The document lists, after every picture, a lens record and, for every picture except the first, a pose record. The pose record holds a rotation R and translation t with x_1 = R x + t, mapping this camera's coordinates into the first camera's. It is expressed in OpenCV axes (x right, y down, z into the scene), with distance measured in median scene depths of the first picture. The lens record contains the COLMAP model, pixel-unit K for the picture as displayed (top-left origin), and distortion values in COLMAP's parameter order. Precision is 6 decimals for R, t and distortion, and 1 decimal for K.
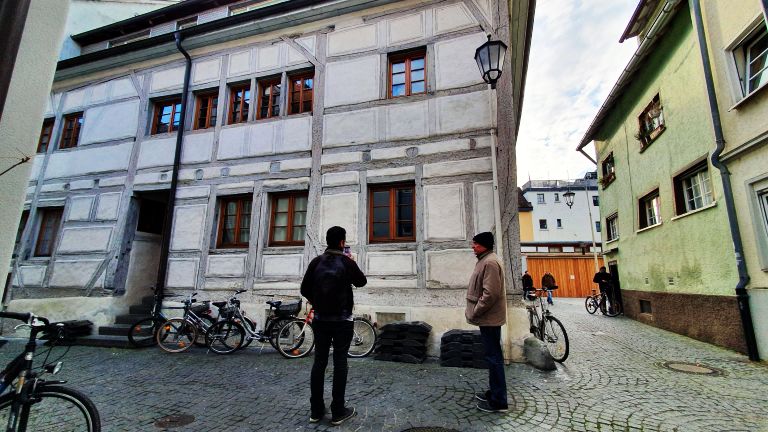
lens RADIAL K [[302.5, 0, 384.5], [0, 302.5, 221.7], [0, 0, 1]] dist [0.001547, 0.000243]
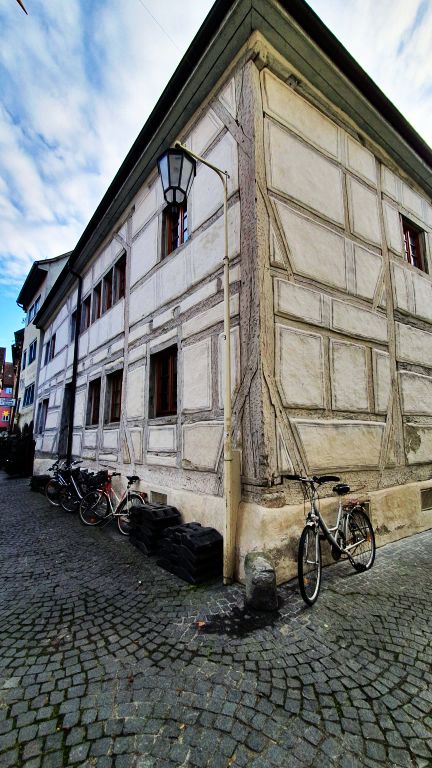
lens RADIAL K [[302.5, 0, 216.0], [0, 302.5, 384.0], [0, 0, 1]] dist [0.001547, 0.000243]
pose [[0.810015, -0.107471, -0.576477, 0.704169], [0.115135, 0.993075, -0.023359, 0.012917], [0.574996, -0.047452, 0.816779, 0.350541]]
